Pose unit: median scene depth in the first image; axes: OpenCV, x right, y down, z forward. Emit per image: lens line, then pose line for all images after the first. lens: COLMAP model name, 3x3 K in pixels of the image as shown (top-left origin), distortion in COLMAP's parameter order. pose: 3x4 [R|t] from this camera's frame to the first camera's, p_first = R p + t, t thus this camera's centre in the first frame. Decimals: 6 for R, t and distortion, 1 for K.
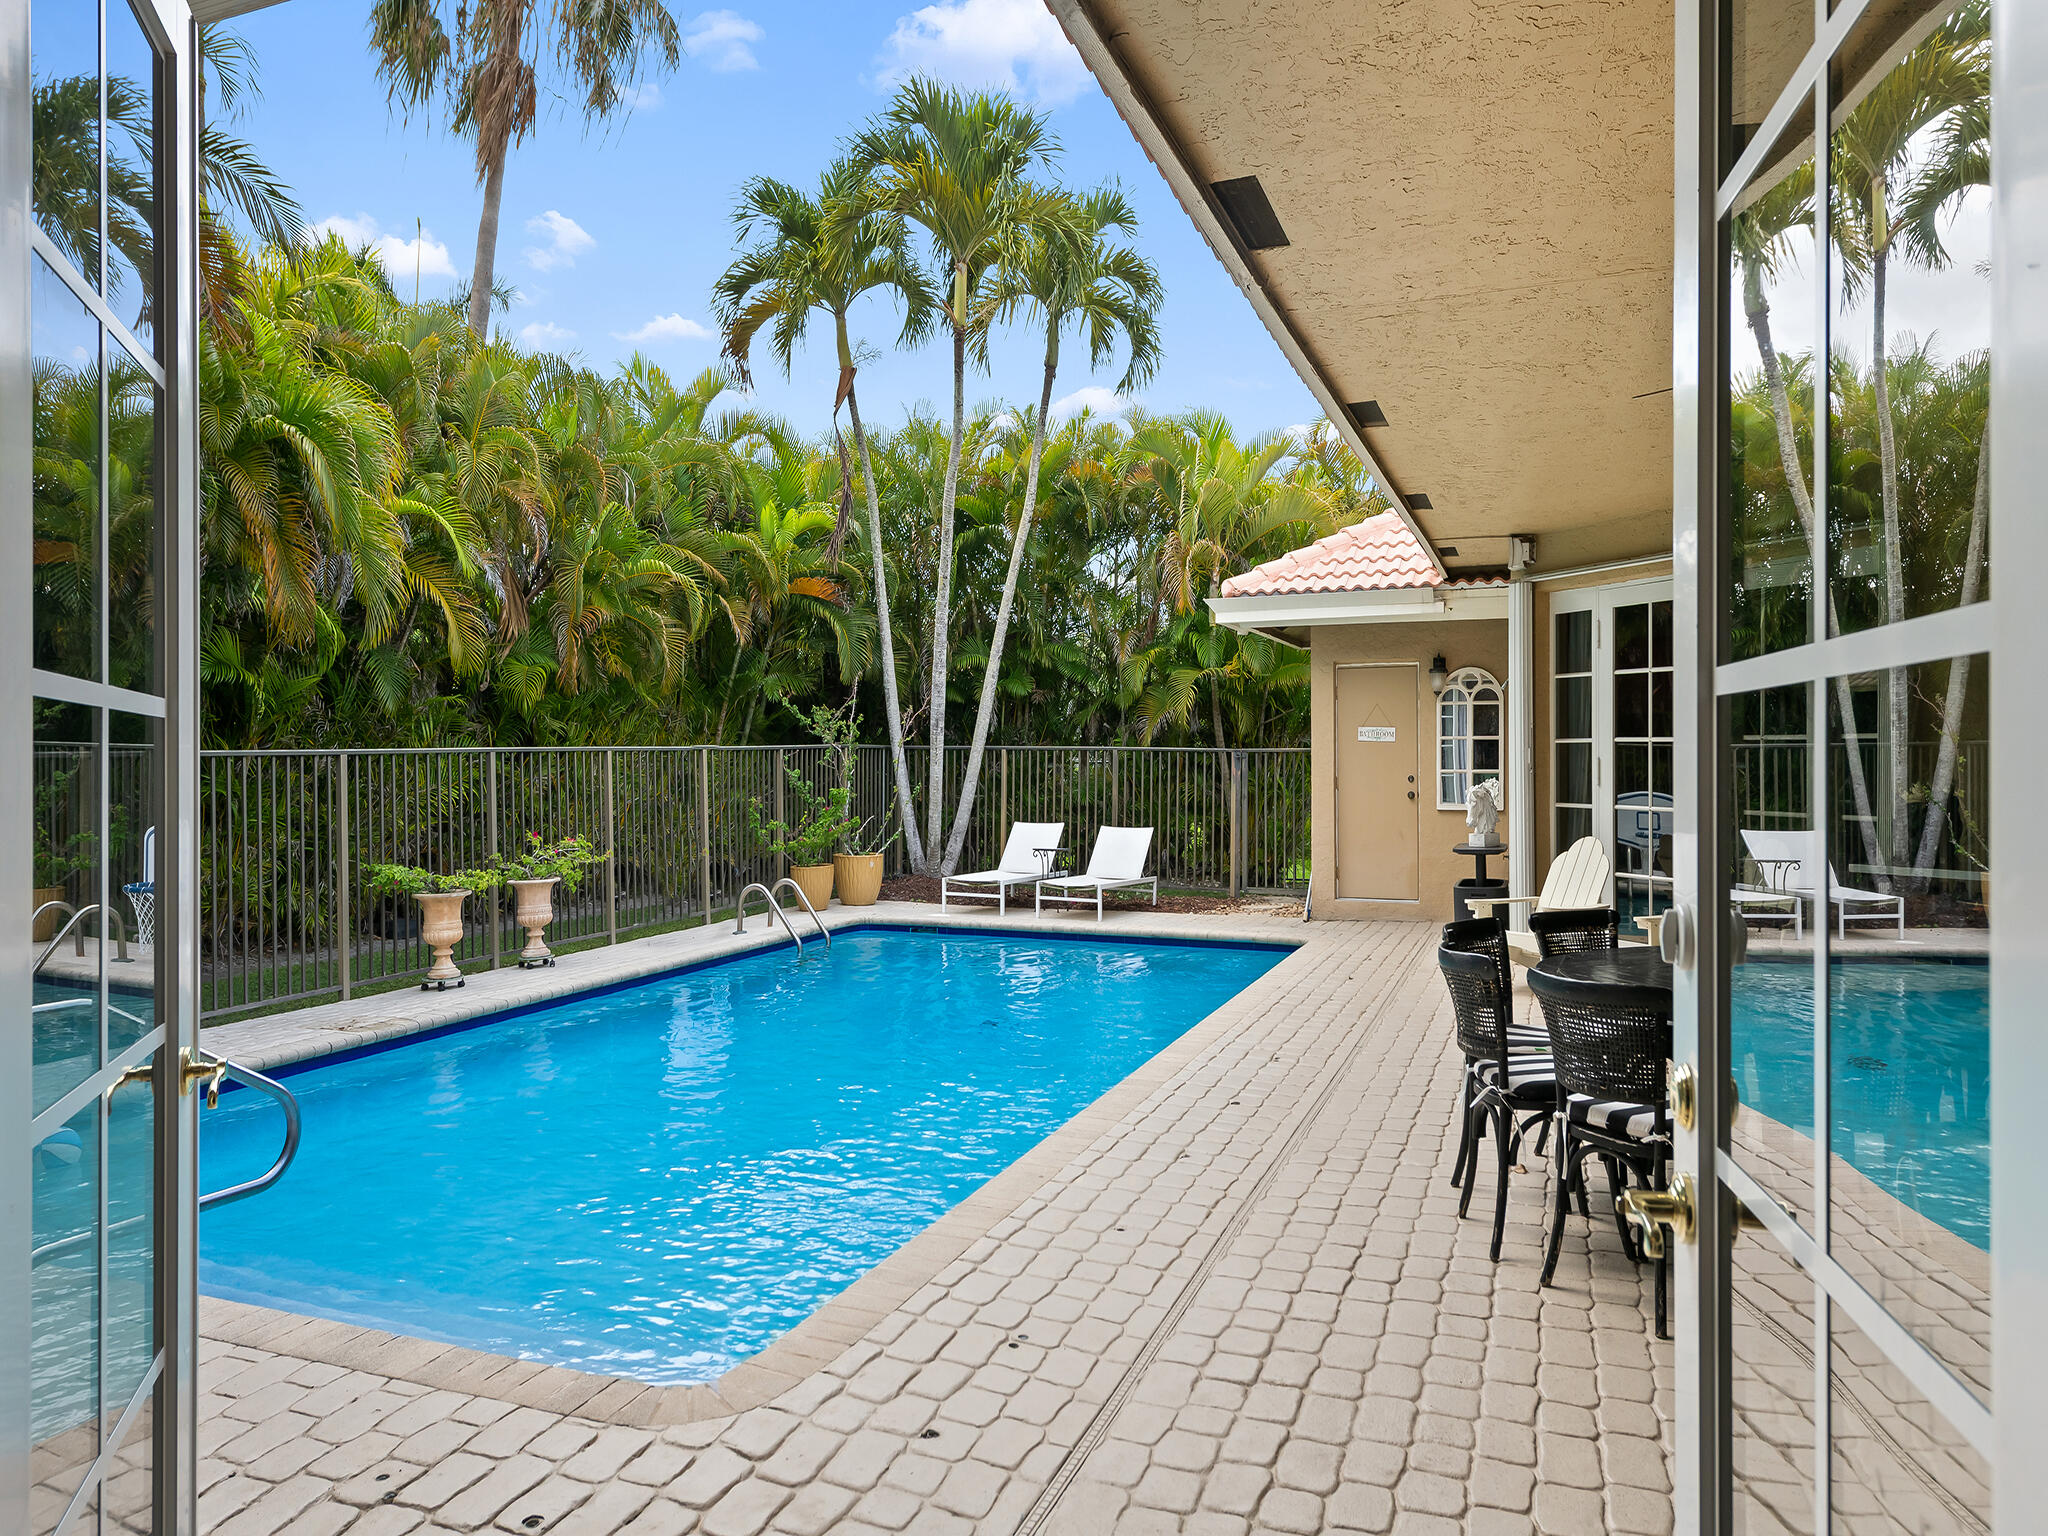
lens RADIAL K [[1321.3, 0, 1027.9], [0, 1321.3, 744.4], [0, 0, 1]] dist [0.001780, 0.000976]
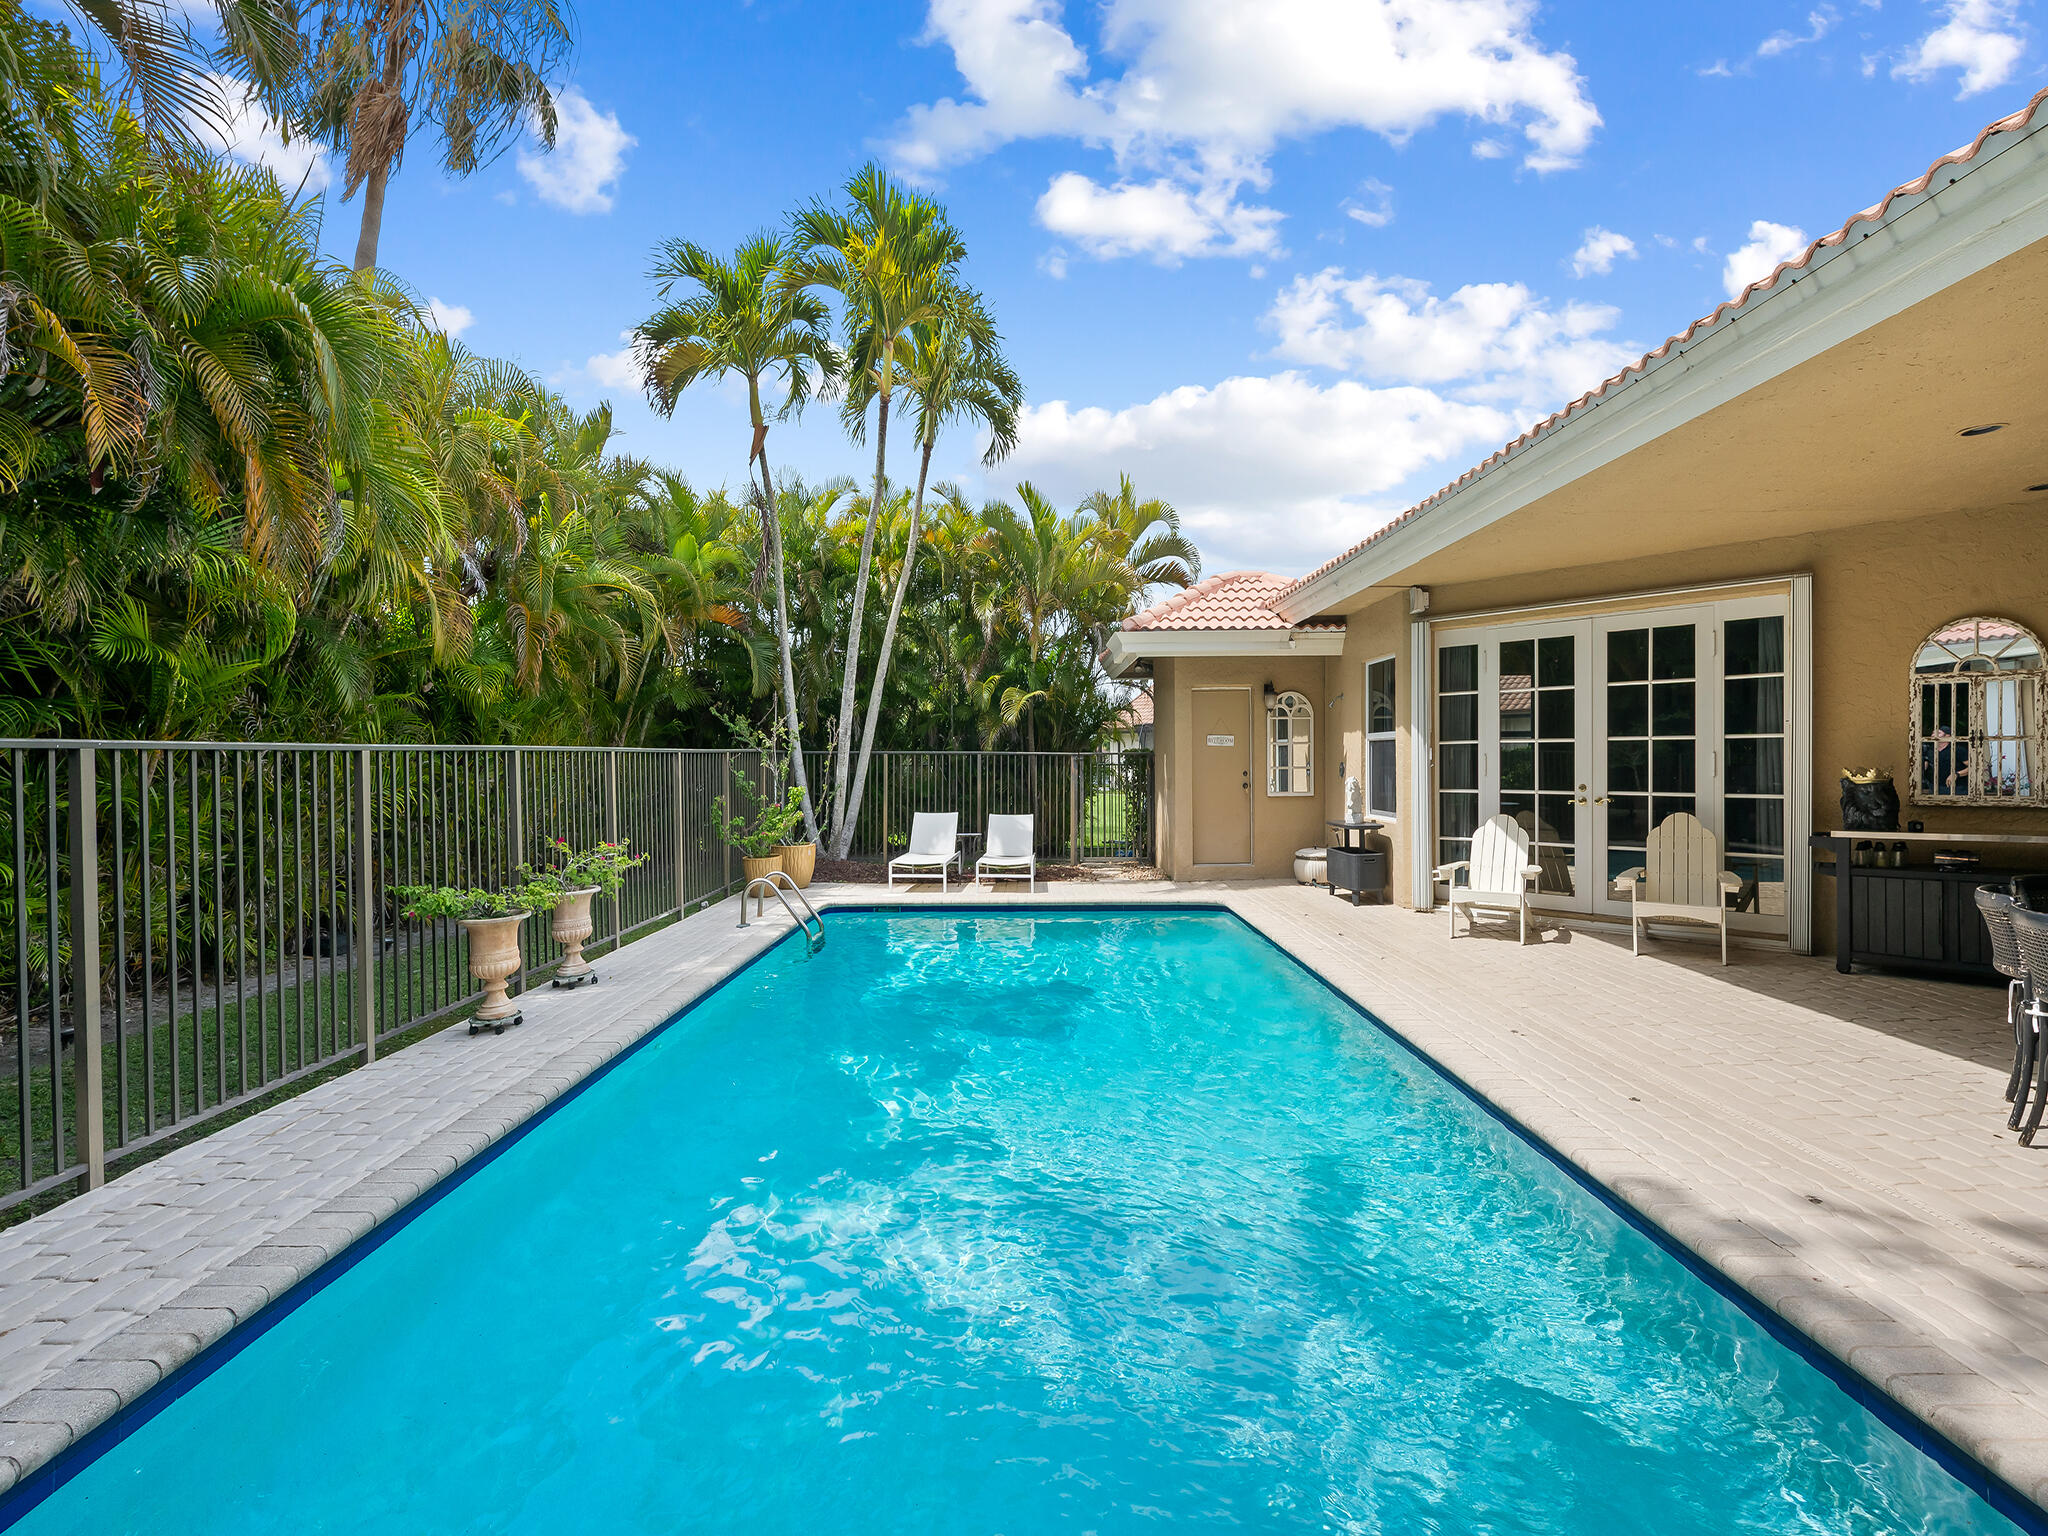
lens RADIAL K [[853.1, 0, 1017.5], [0, 853.1, 763.7], [0, 0, 1]] dist [-0.001397, -0.000457]
pose [[0.936345, -0.003361, 0.351065, -0.228982], [-0.000215, 0.999949, 0.010146, 0.006734], [-0.351081, -0.009576, 0.936296, 0.266301]]
